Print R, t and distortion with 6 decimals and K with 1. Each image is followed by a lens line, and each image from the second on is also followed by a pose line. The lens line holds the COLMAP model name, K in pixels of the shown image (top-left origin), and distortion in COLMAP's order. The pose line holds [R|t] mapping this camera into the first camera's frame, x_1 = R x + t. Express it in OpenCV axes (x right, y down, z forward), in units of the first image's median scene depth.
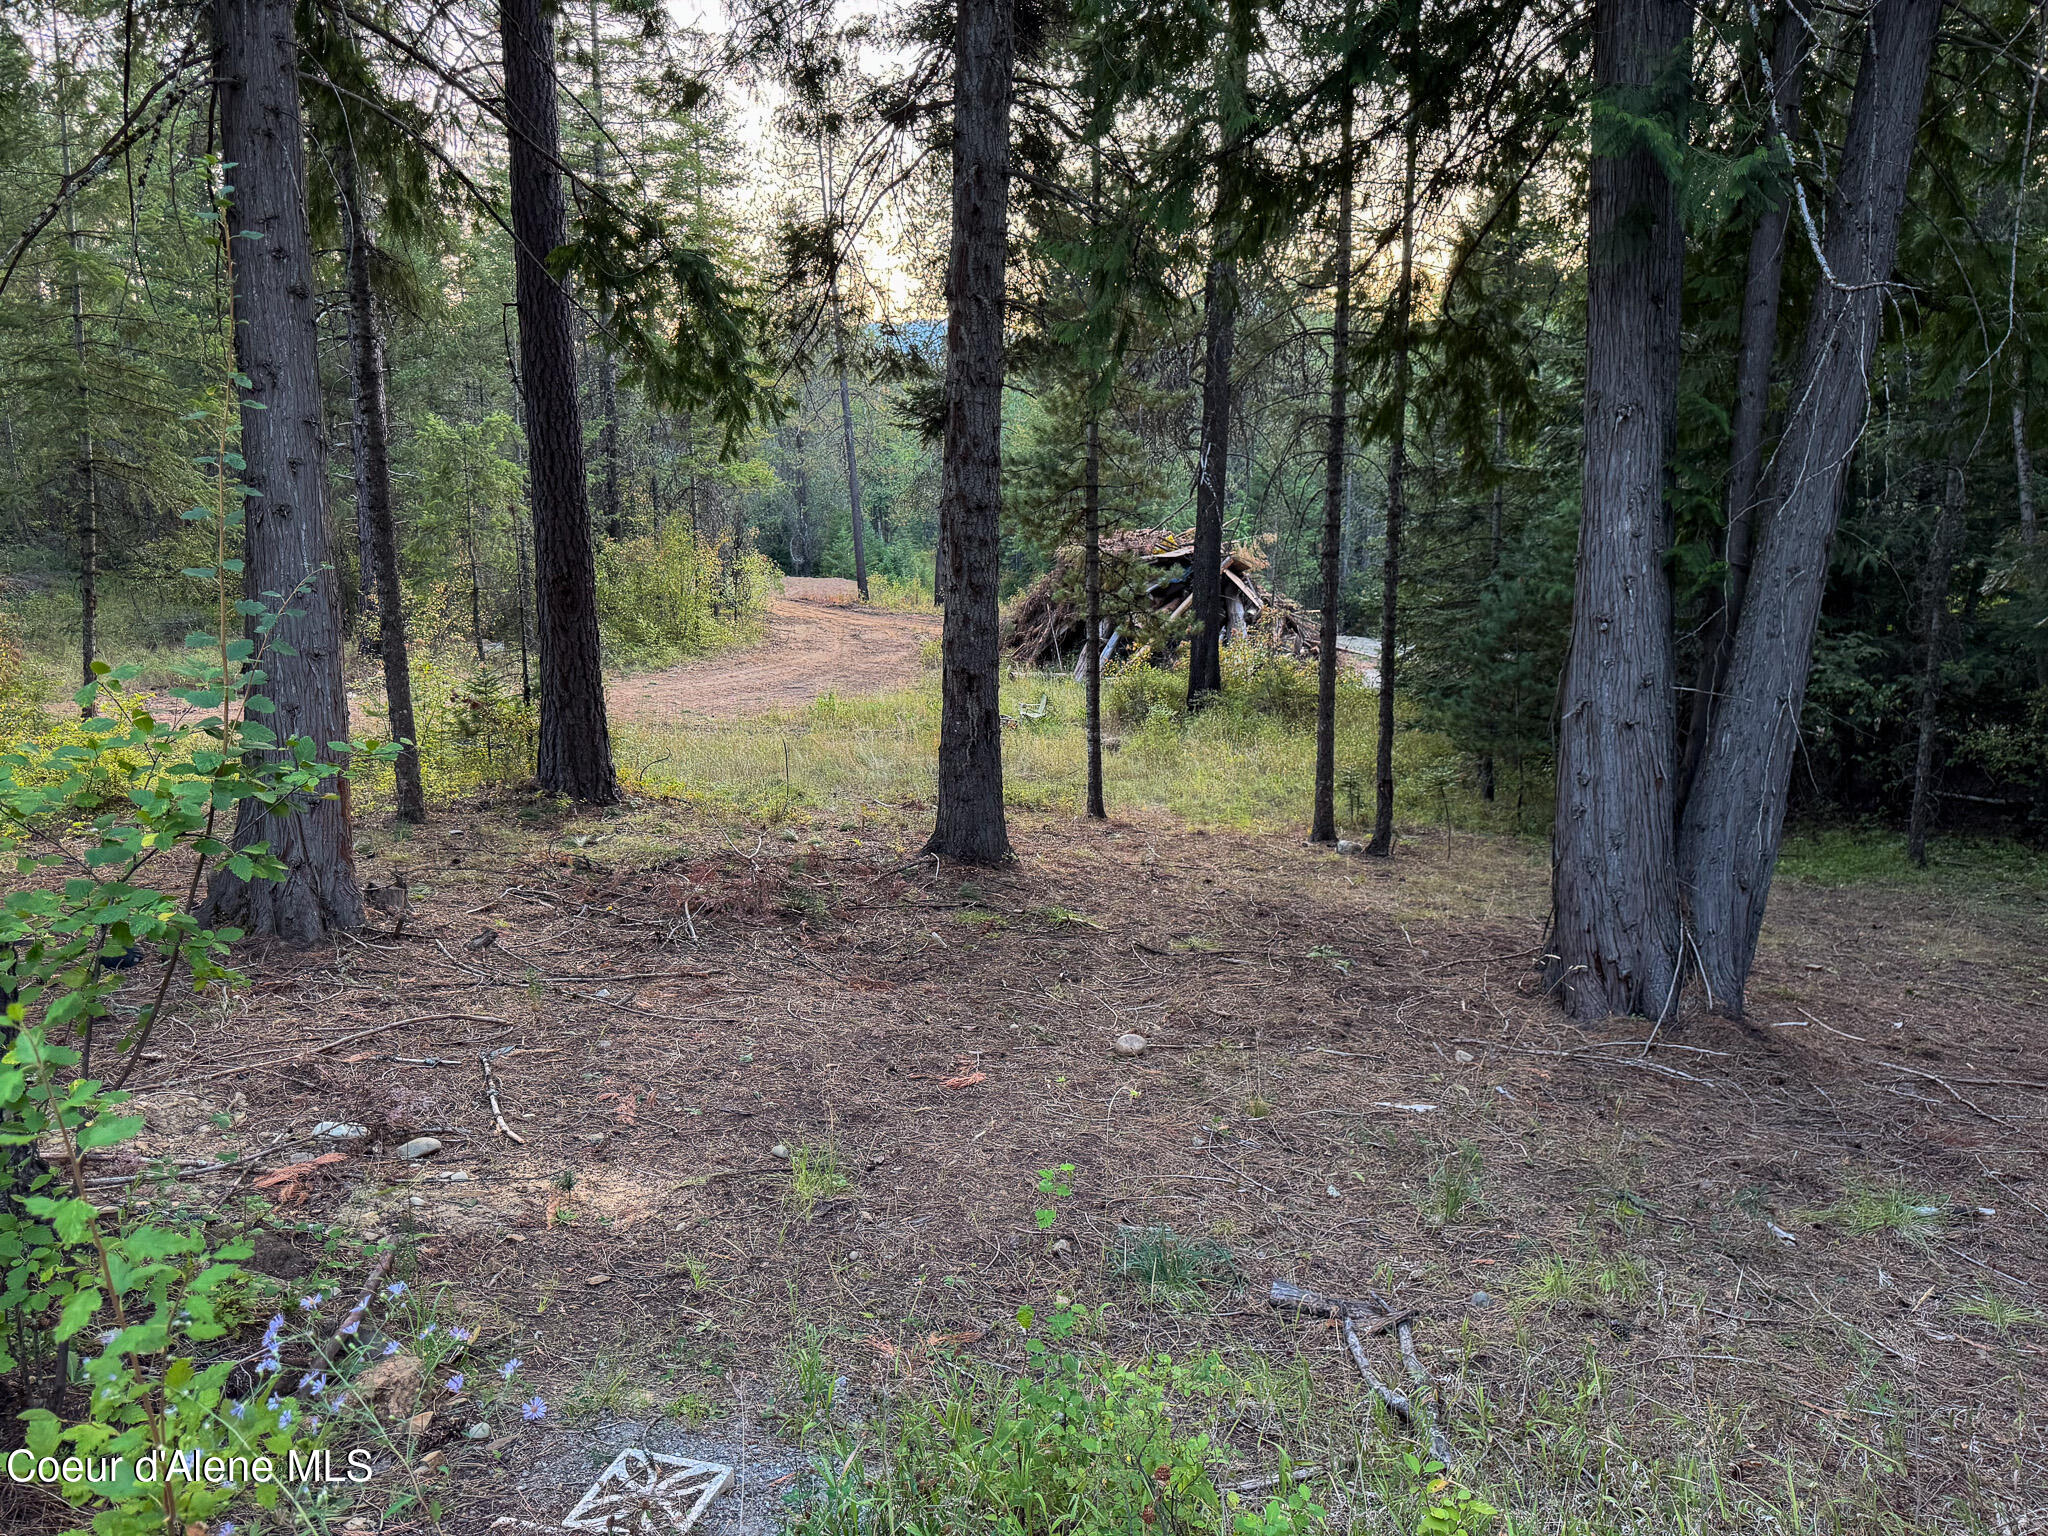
lens RADIAL K [[1434.2, 0, 1024.0], [0, 1434.2, 768.0], [0, 0, 1]] dist [0.144515, -0.291685]
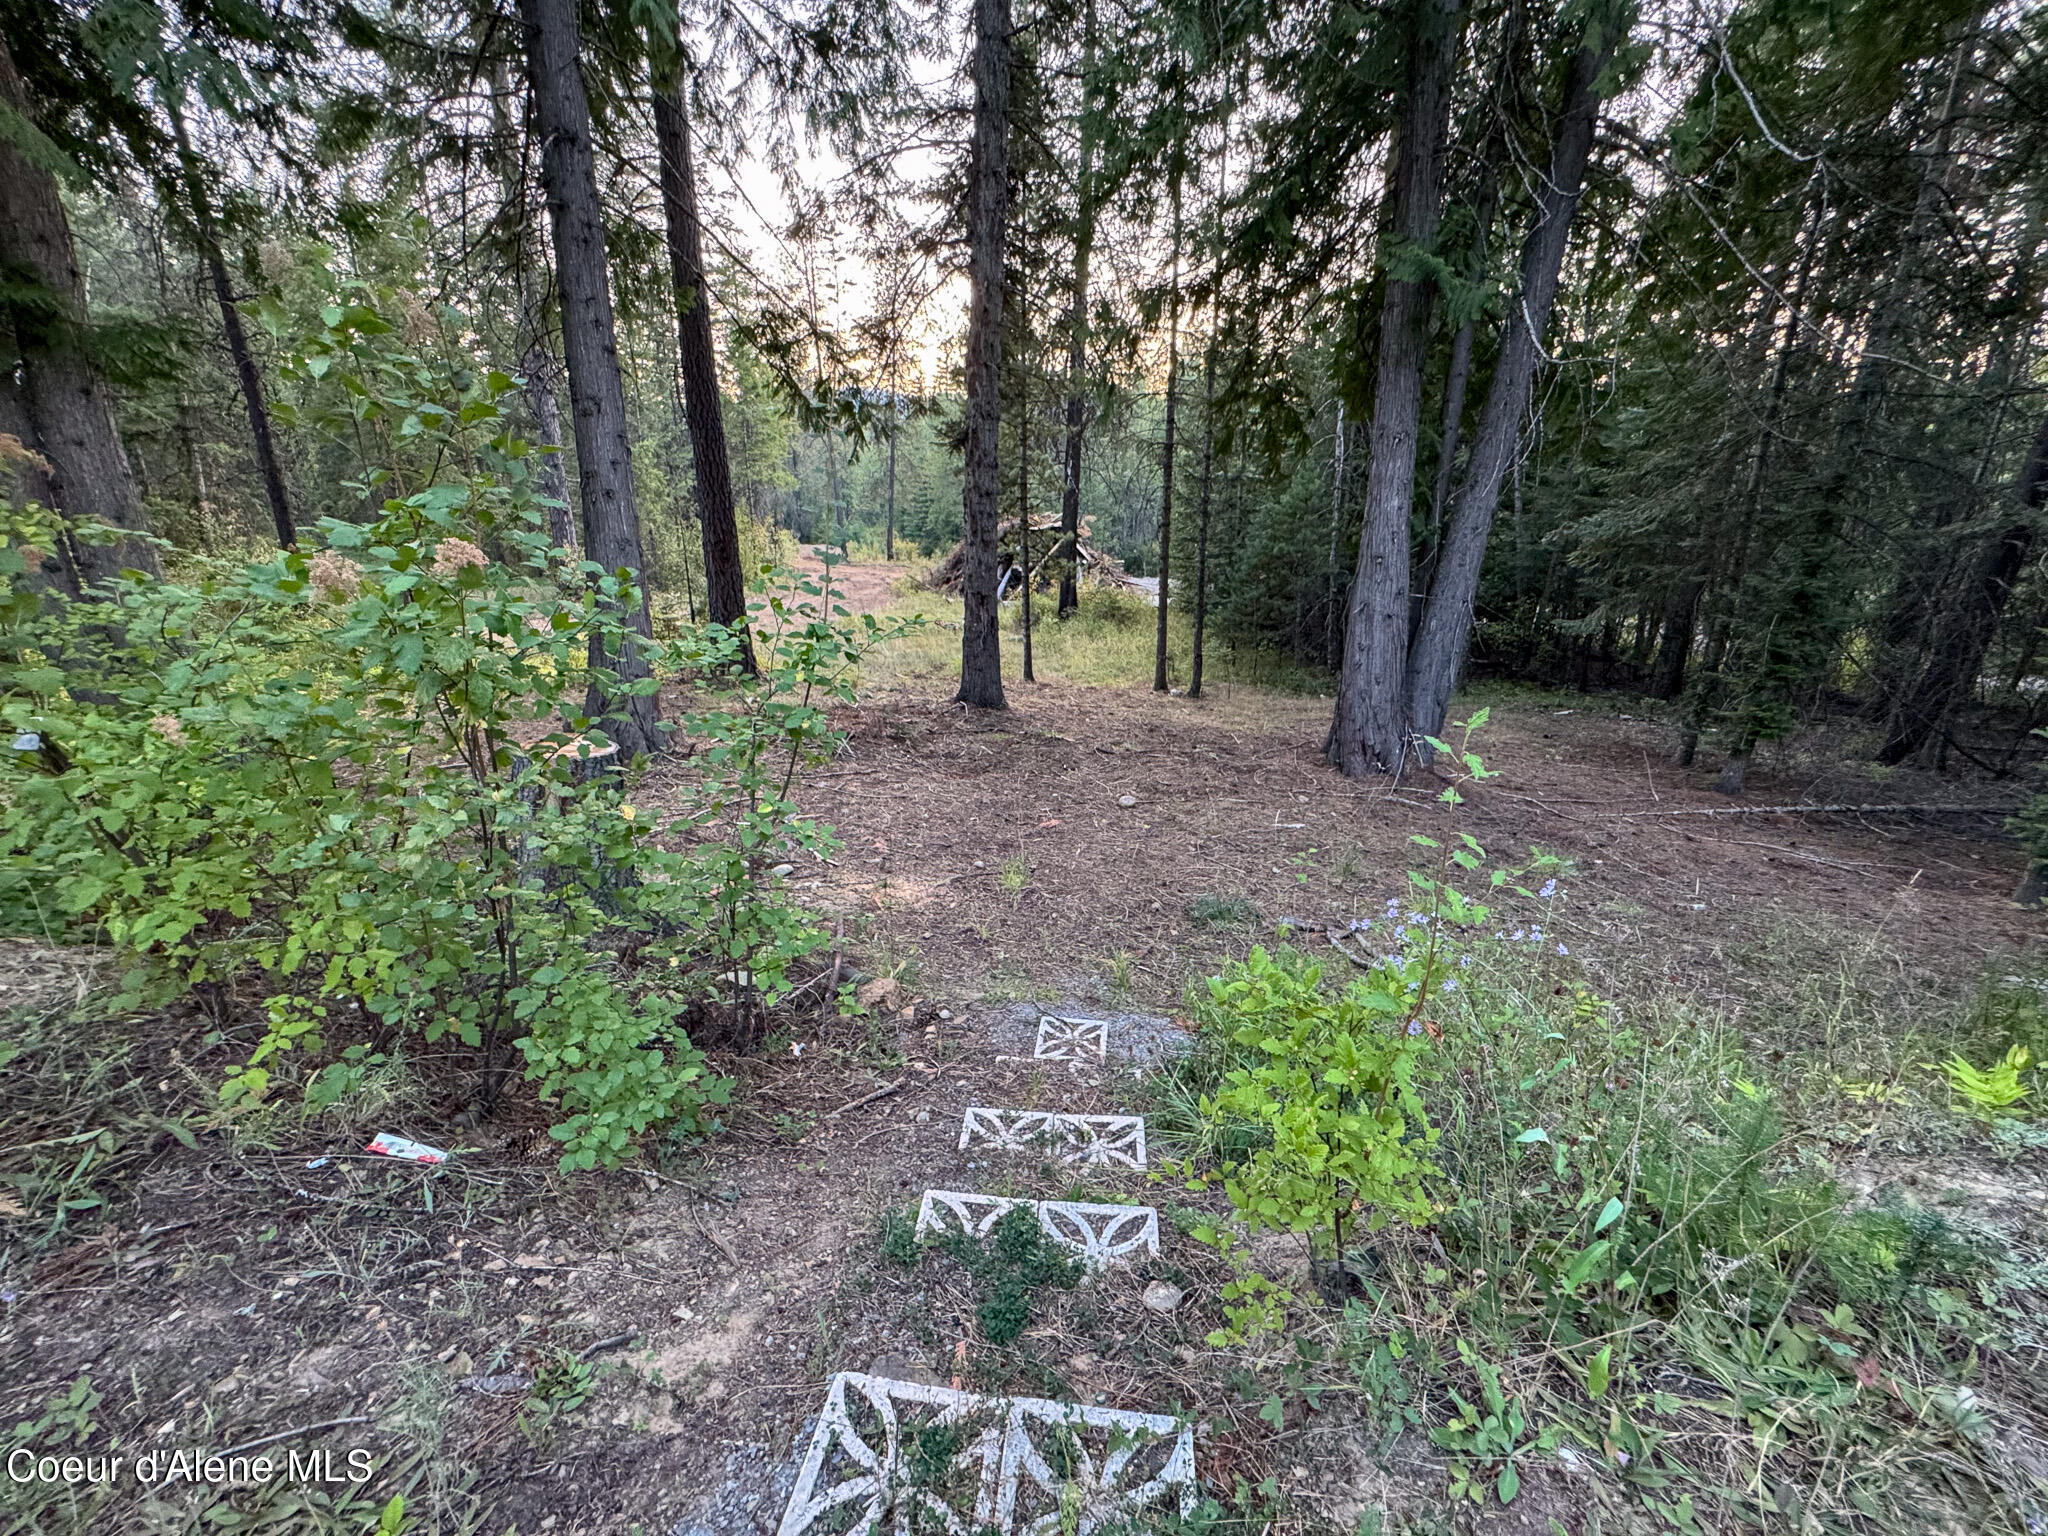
lens RADIAL K [[824.6, 0, 1024.0], [0, 824.6, 768.0], [0, 0, 1]] dist [-0.016302, 0.000091]
pose [[0.992864, -0.037111, 0.113330, -0.113270], [0.021692, 0.990693, 0.134372, 0.007776], [-0.117262, -0.130955, 0.984429, 0.012777]]
